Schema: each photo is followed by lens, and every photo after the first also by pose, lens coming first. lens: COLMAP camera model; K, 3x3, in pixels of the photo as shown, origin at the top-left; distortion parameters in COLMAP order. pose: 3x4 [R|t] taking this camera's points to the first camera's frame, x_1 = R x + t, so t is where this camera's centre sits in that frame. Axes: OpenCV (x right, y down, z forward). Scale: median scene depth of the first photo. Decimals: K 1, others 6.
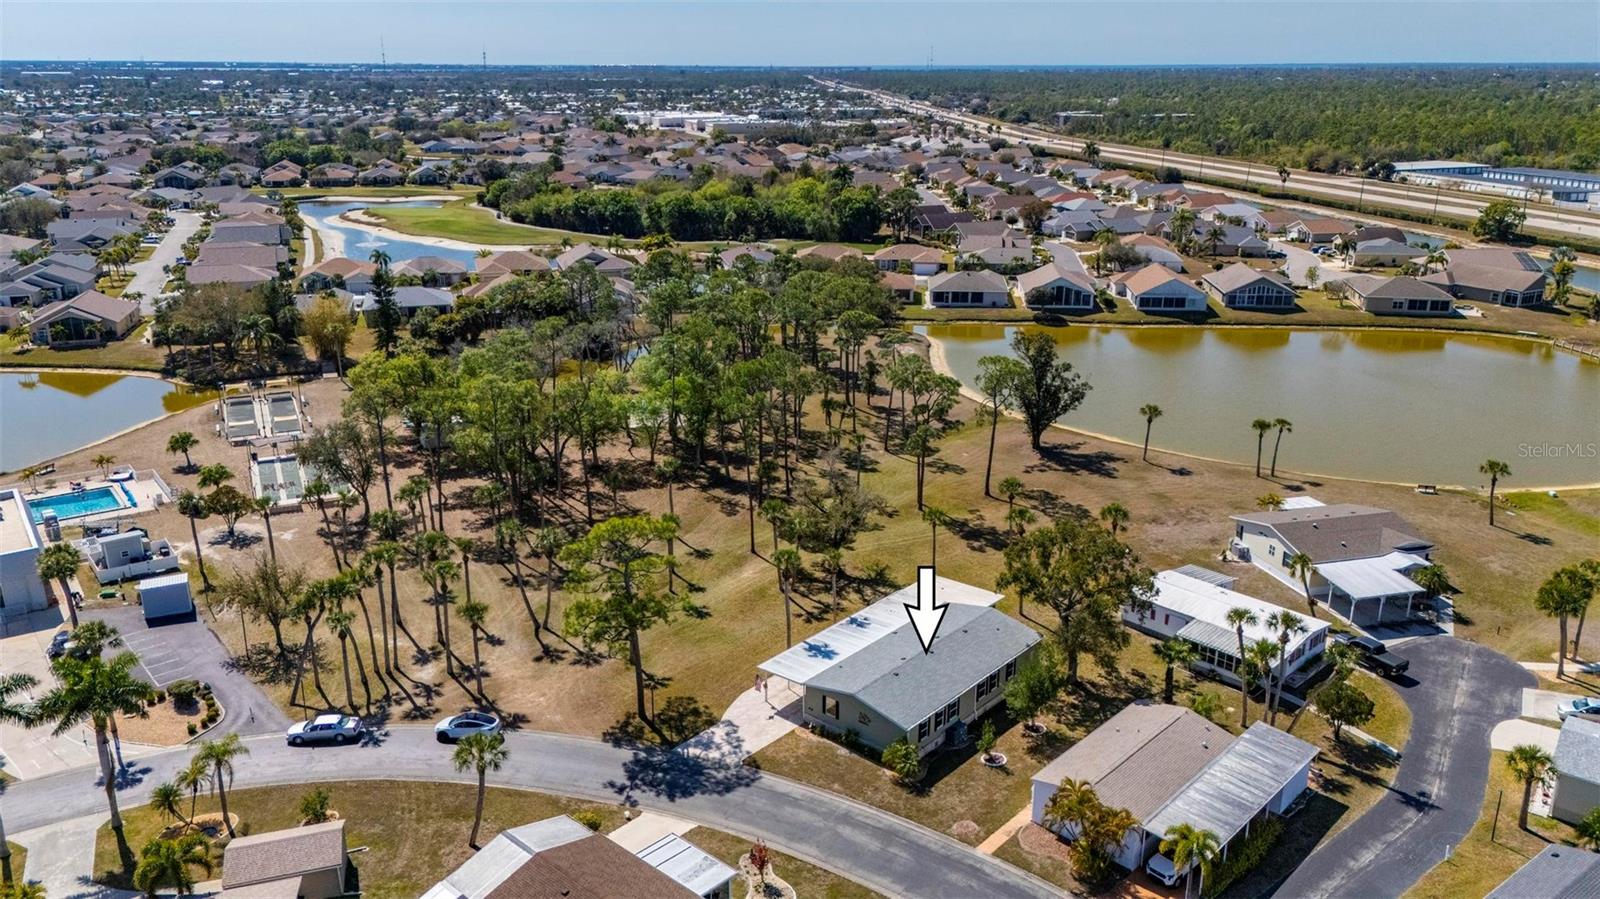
lens RADIAL K [[1199.3, 0, 794.7], [0, 1199.3, 446.1], [0, 0, 1]] dist [0.086282, -0.094761]
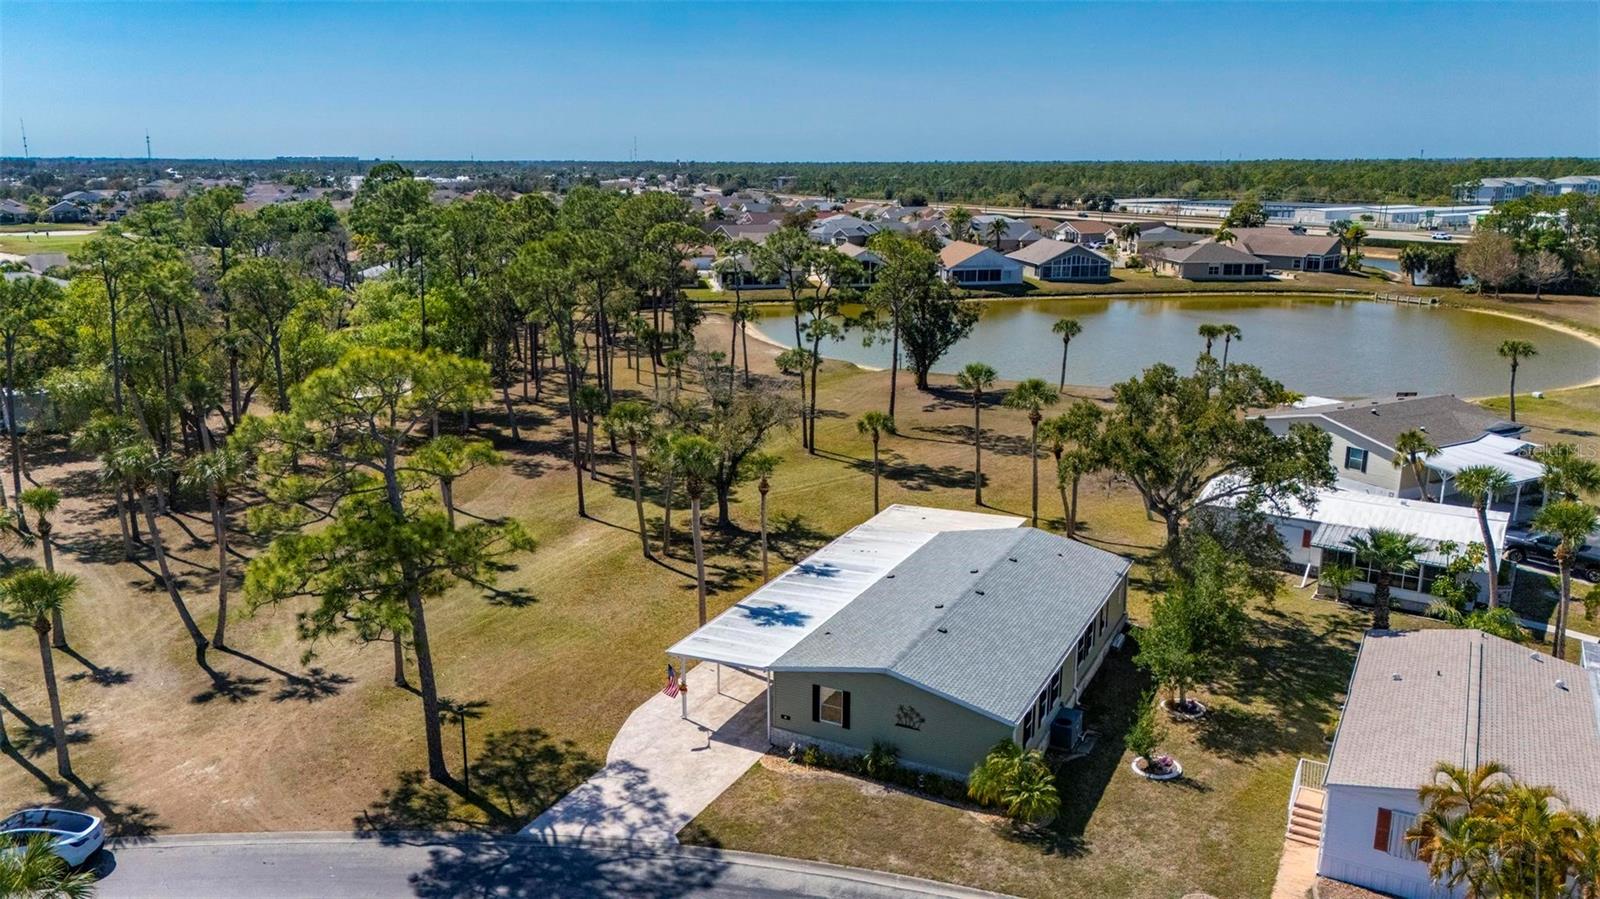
lens RADIAL K [[1188.7, 0, 807.9], [0, 1188.7, 449.3], [0, 0, 1]] dist [0.072832, -0.065124]
pose [[0.969552, -0.057036, 0.238149, -0.058746], [0.072536, 0.995745, -0.056828, 0.085946], [-0.233894, 0.072372, 0.969565, 0.318692]]
